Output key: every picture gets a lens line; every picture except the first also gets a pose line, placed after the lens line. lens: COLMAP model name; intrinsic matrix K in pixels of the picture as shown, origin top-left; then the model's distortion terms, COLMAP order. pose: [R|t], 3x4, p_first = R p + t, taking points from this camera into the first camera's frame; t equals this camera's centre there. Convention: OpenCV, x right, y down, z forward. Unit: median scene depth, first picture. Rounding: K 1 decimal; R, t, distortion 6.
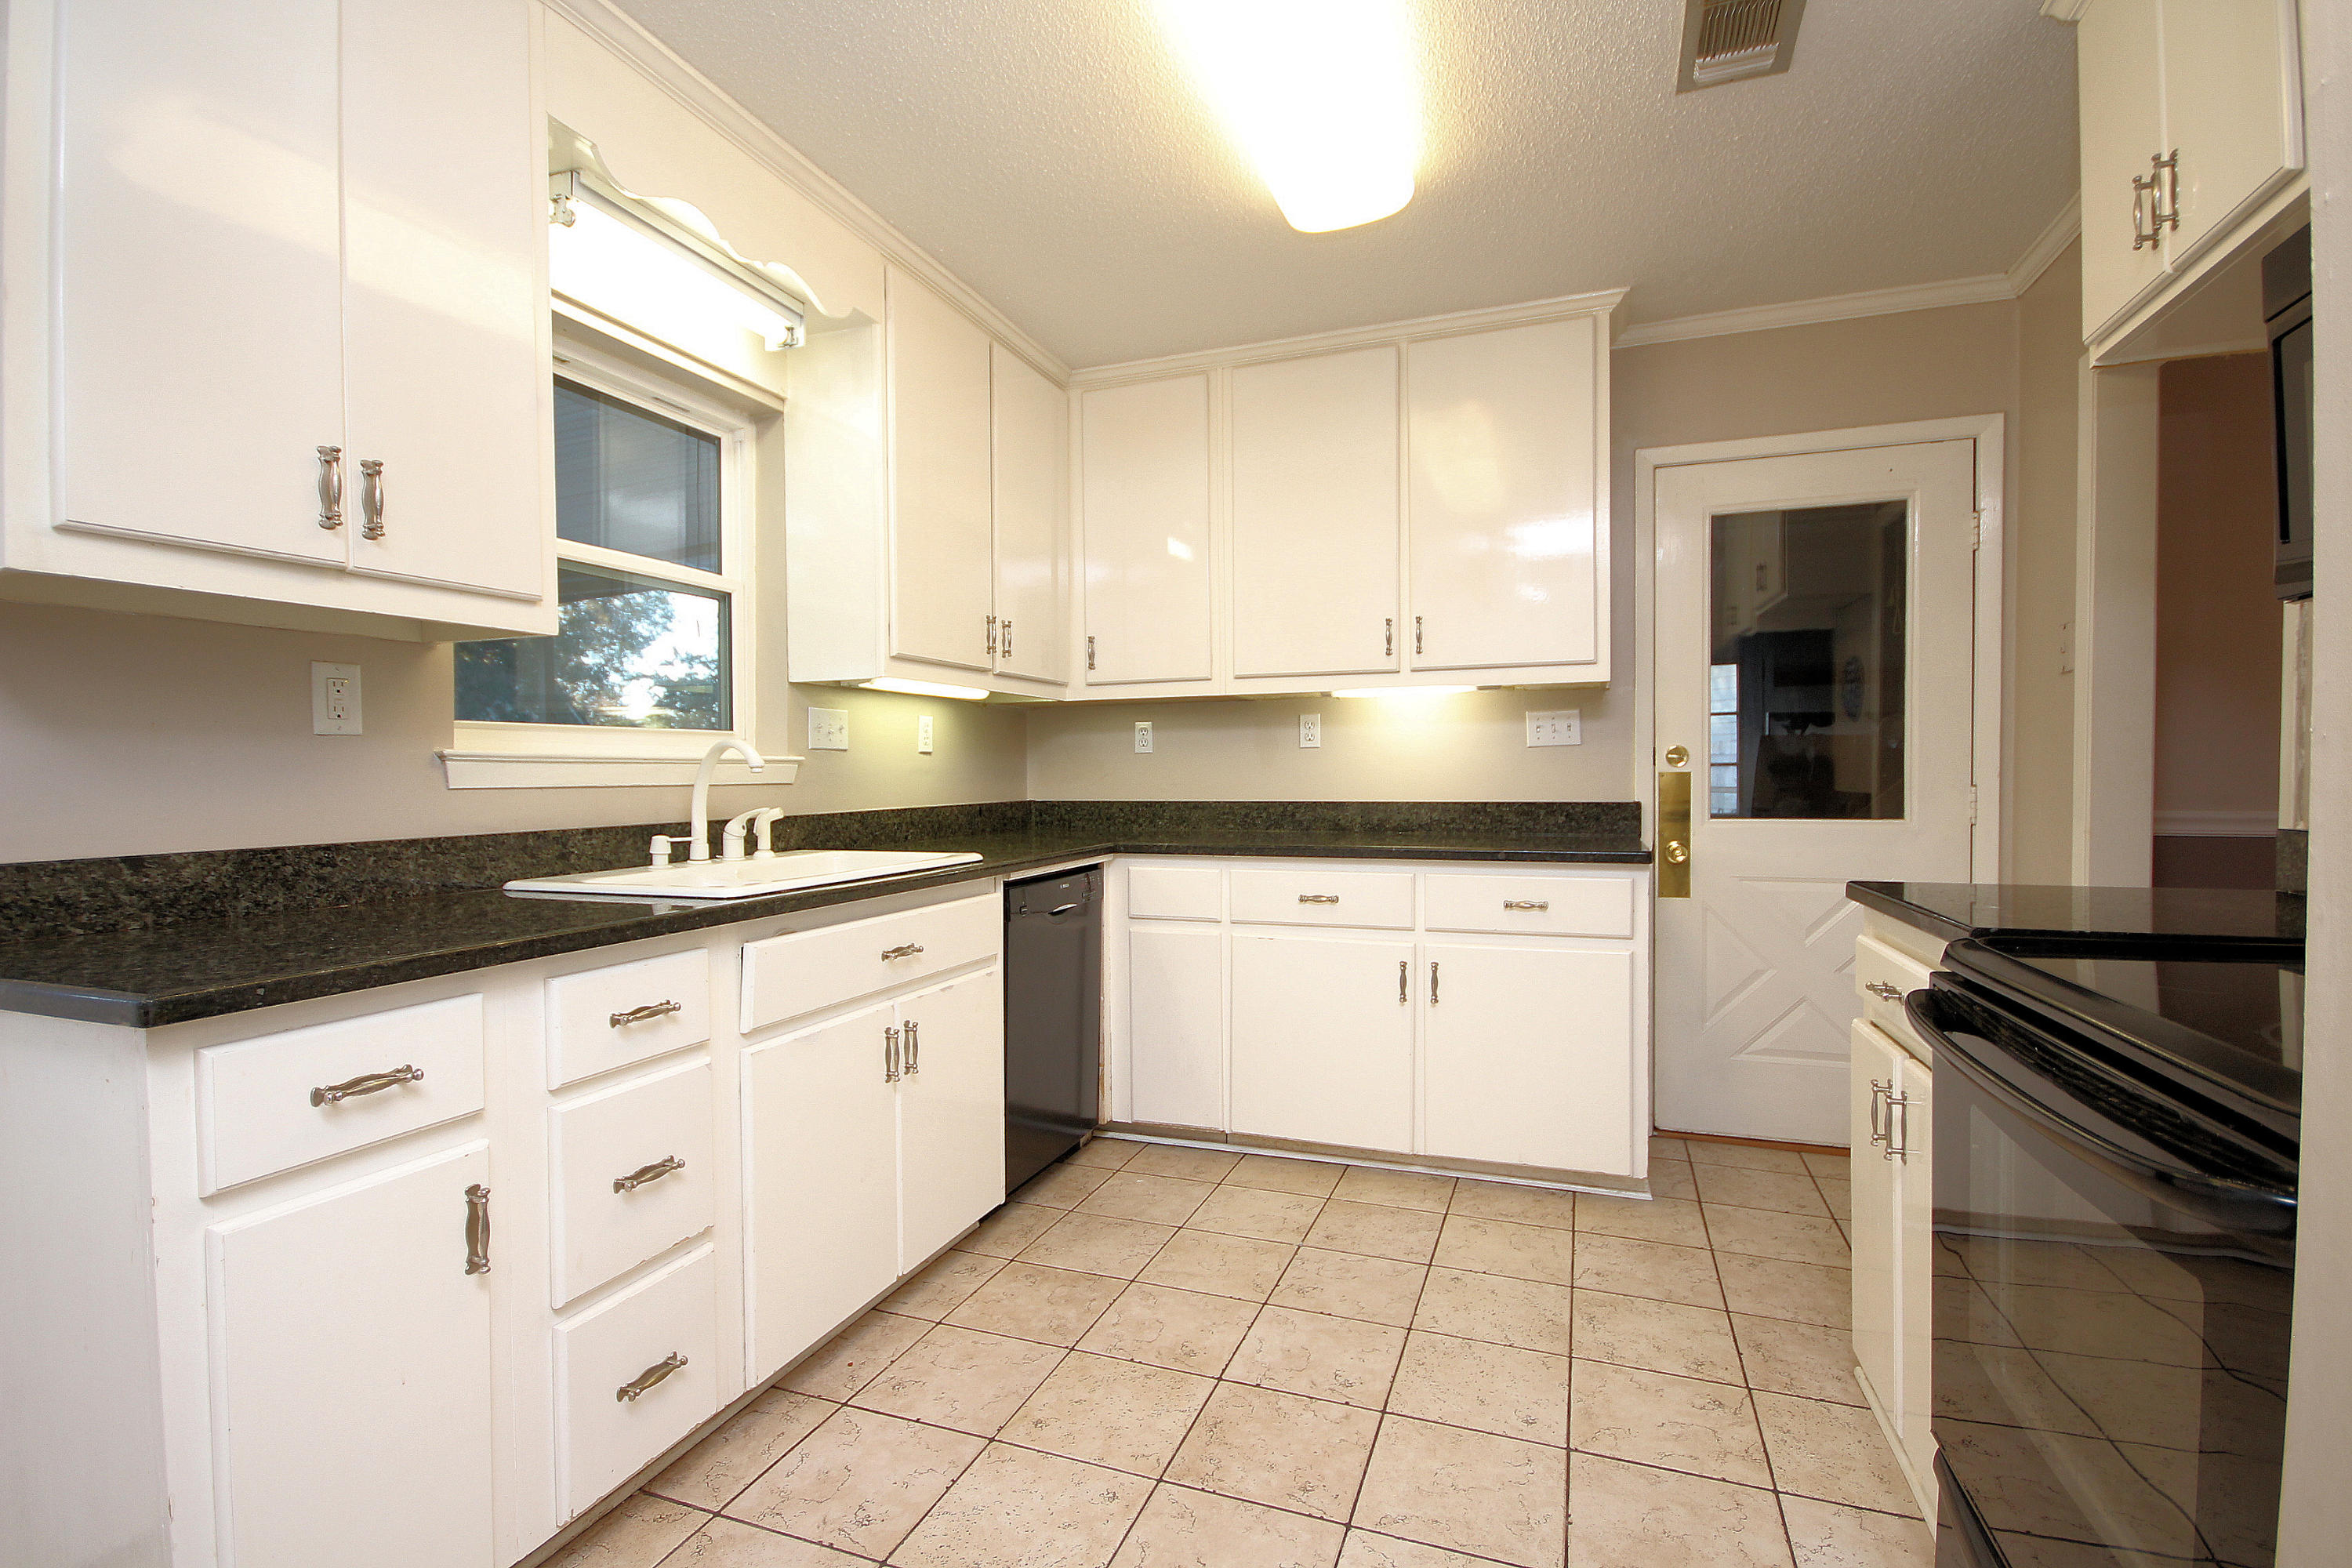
lens RADIAL K [[1084.2, 0, 1178.4], [0, 1084.2, 774.3], [0, 0, 1]] dist [0.001499, -0.000211]
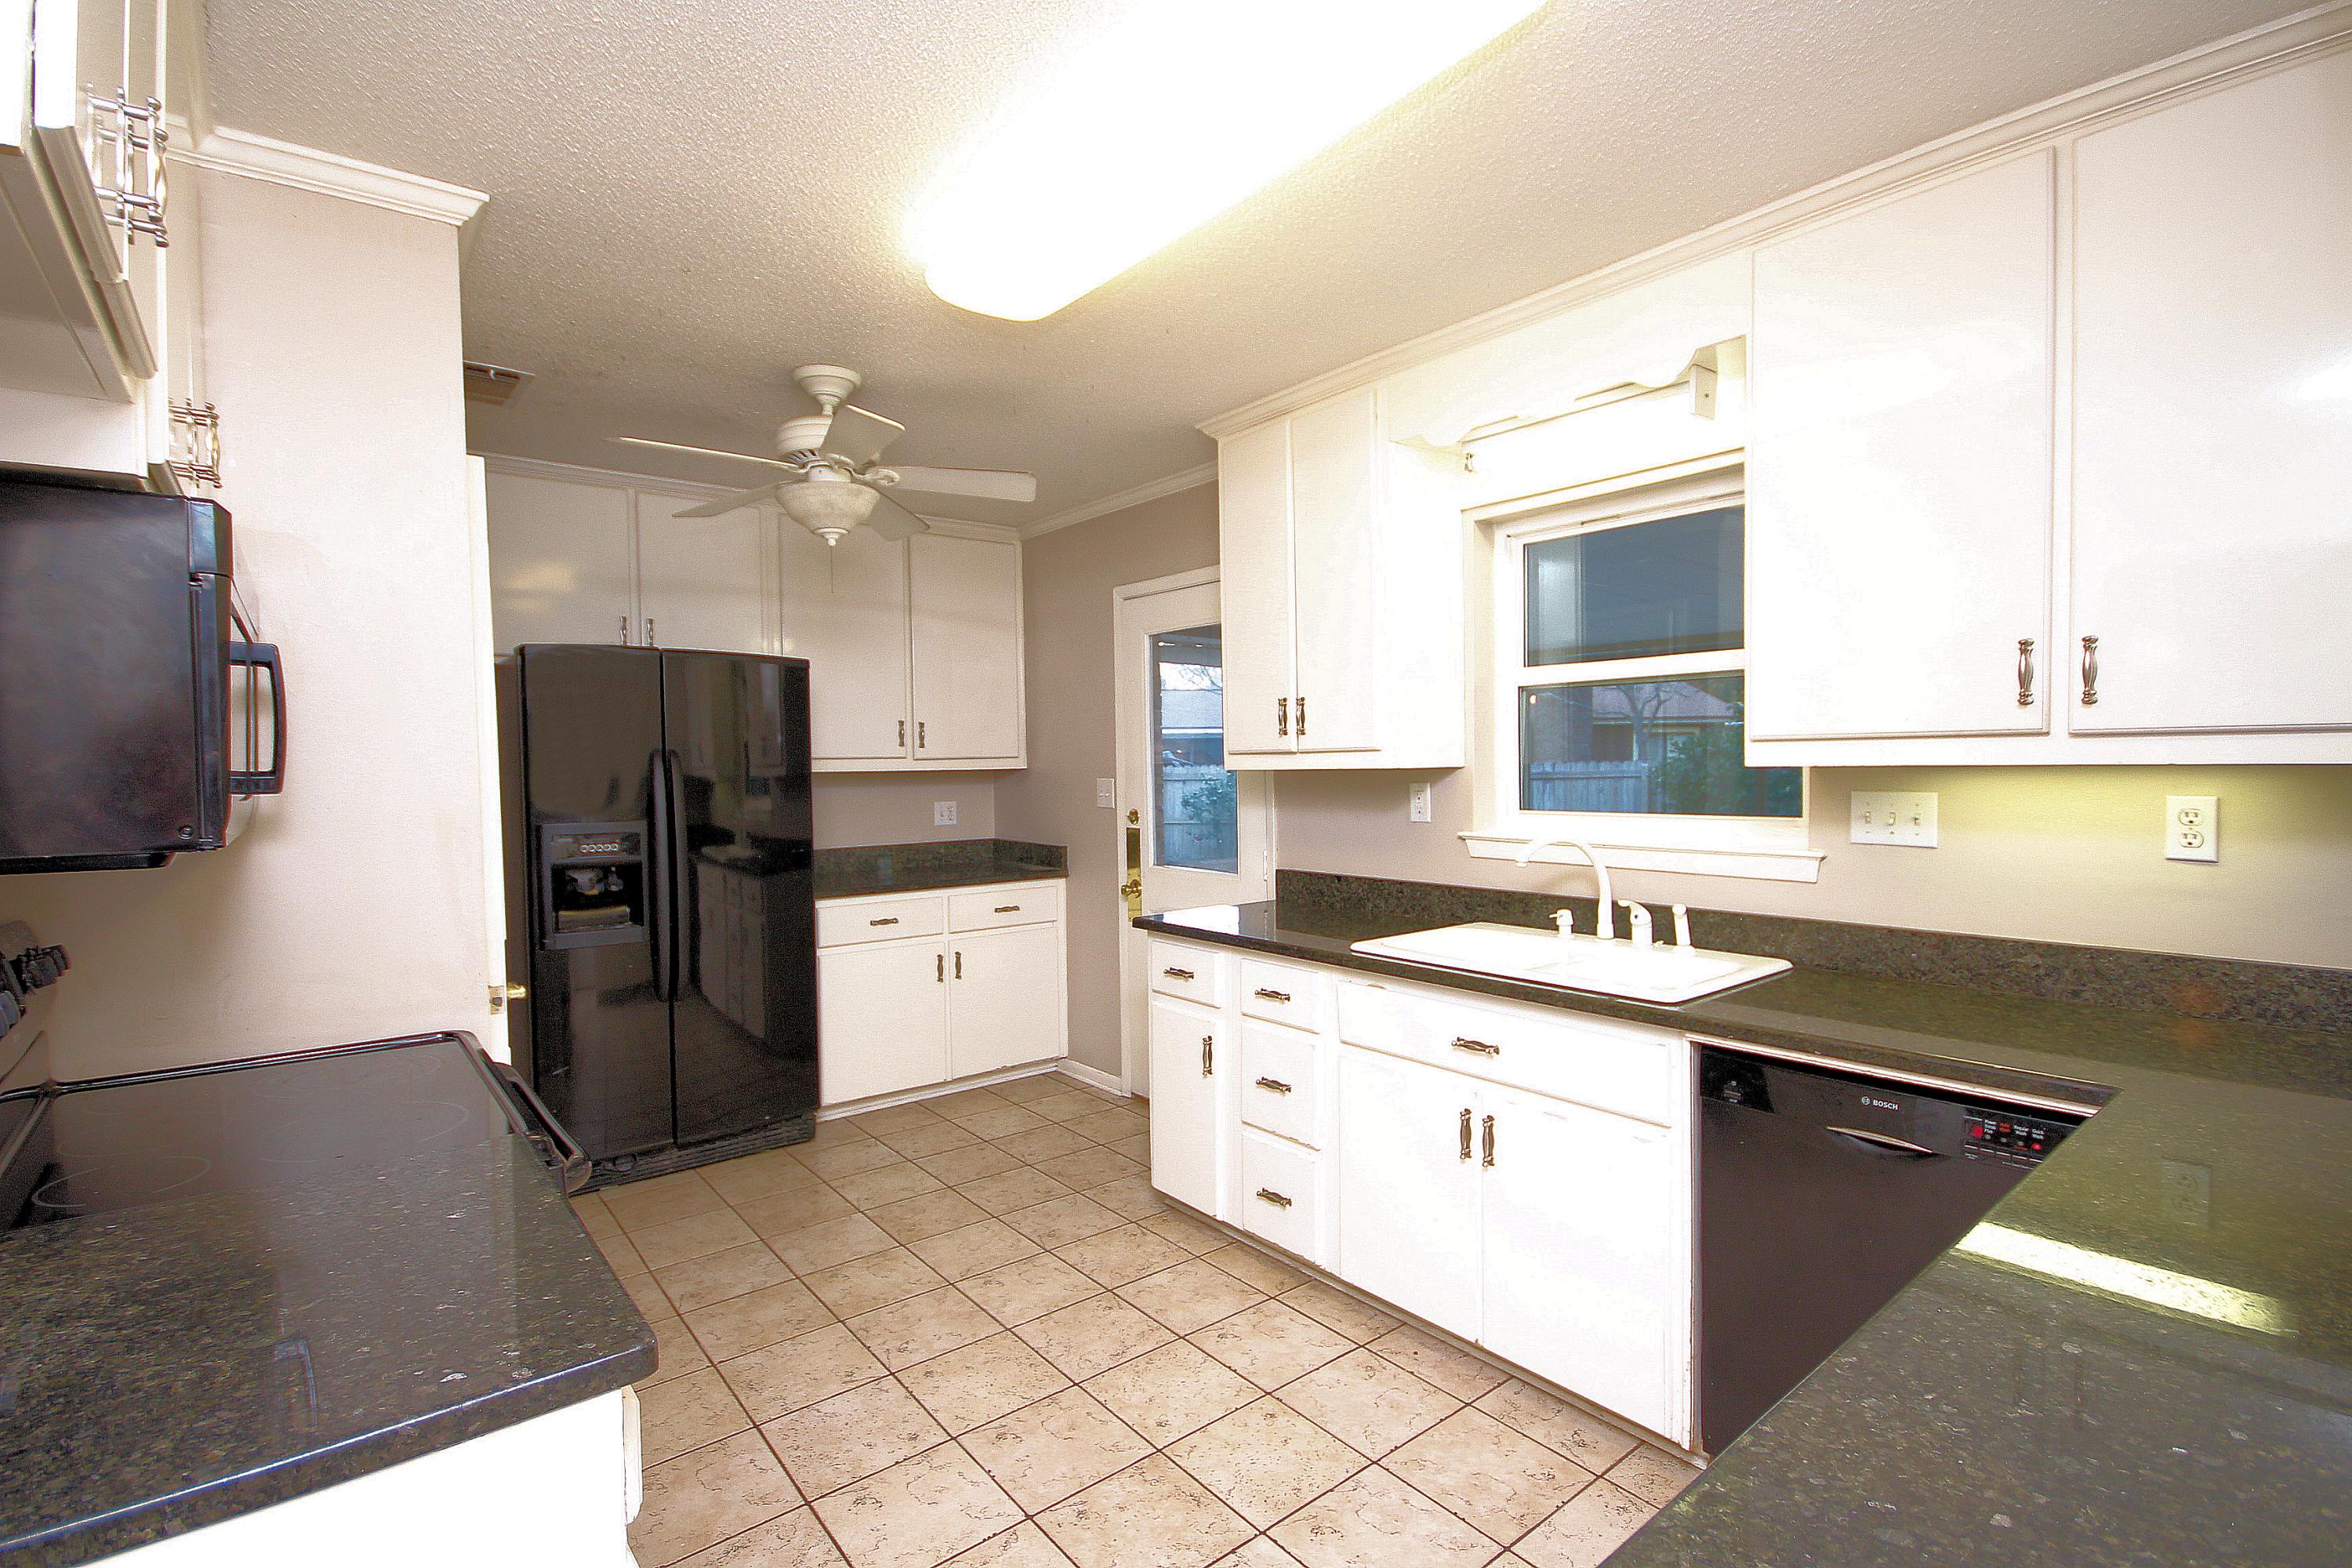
lens RADIAL K [[1084.2, 0, 1178.4], [0, 1084.2, 774.3], [0, 0, 1]] dist [0.001499, -0.000211]
pose [[-0.510533, 0.030513, -0.859317, 0.590648], [0.020855, 0.999516, 0.023101, -0.099306], [0.859605, -0.006127, -0.510922, 0.946811]]
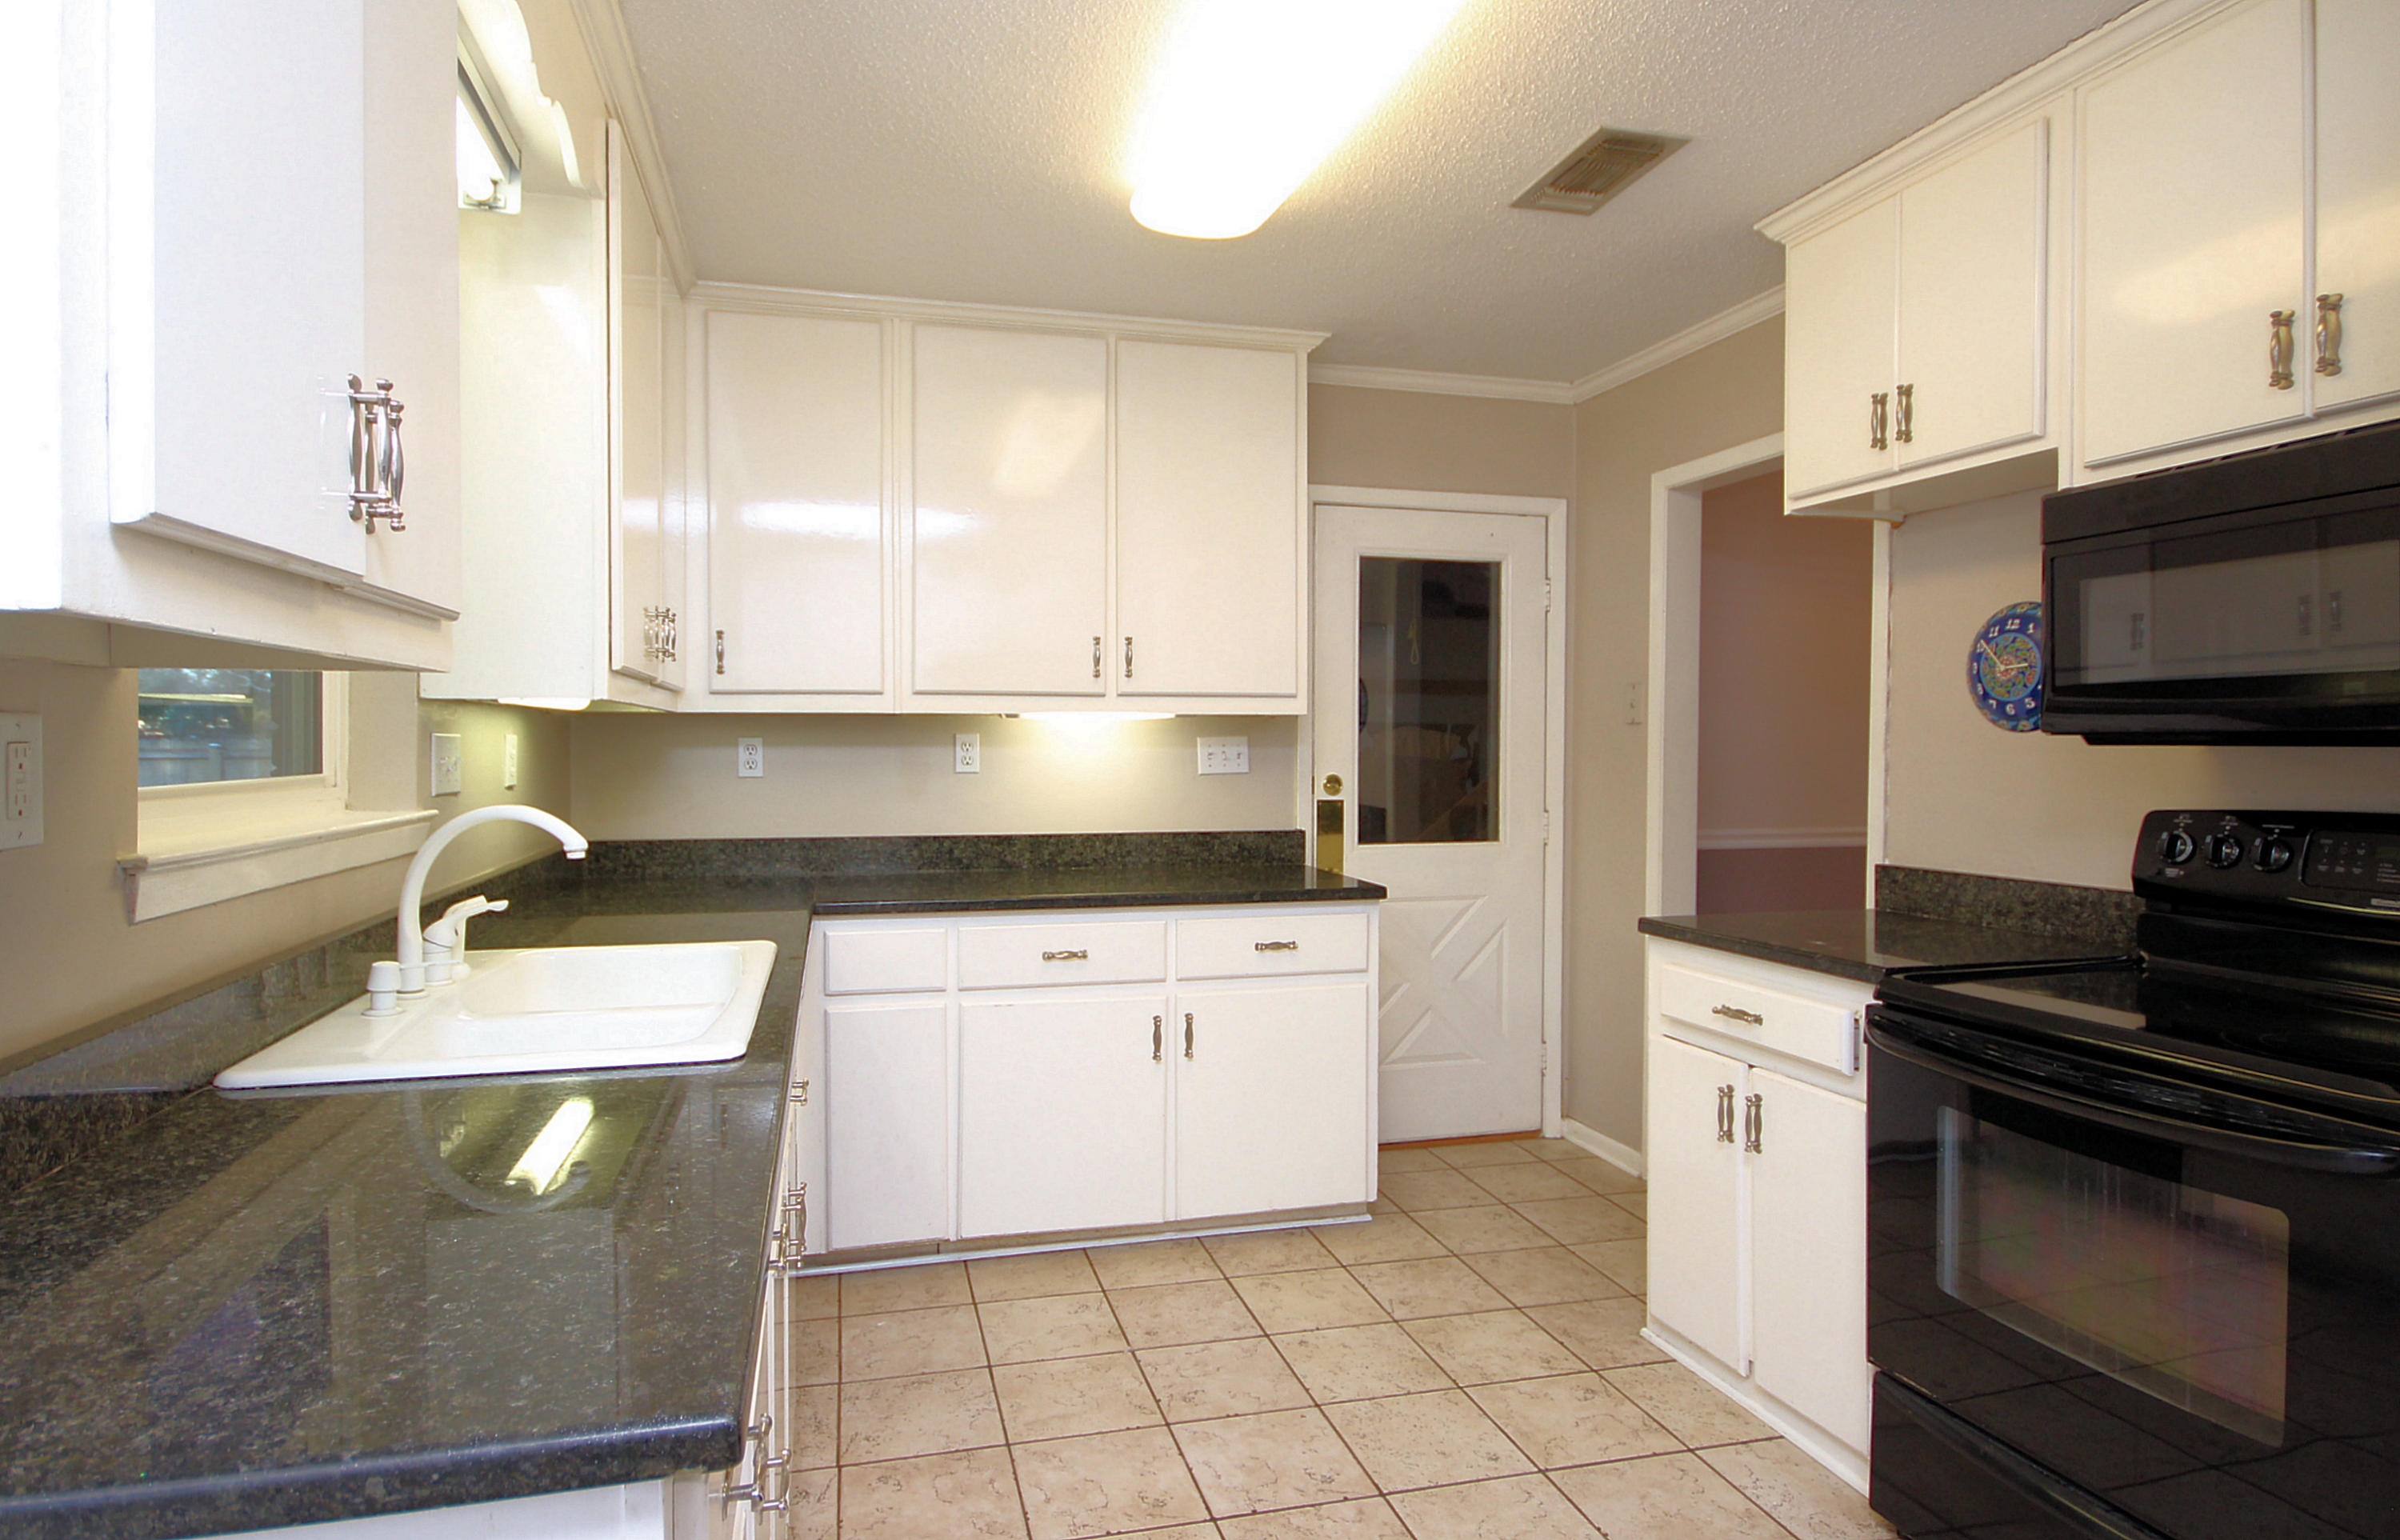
lens RADIAL K [[1242.6, 0, 1200.9], [0, 1242.6, 751.3], [0, 0, 1]] dist [-0.003106, -0.000116]
pose [[0.828666, 0.008995, 0.559671, -0.361828], [-0.006750, 0.999959, -0.006077, -0.047875], [-0.559703, 0.001258, 0.828692, 0.099760]]
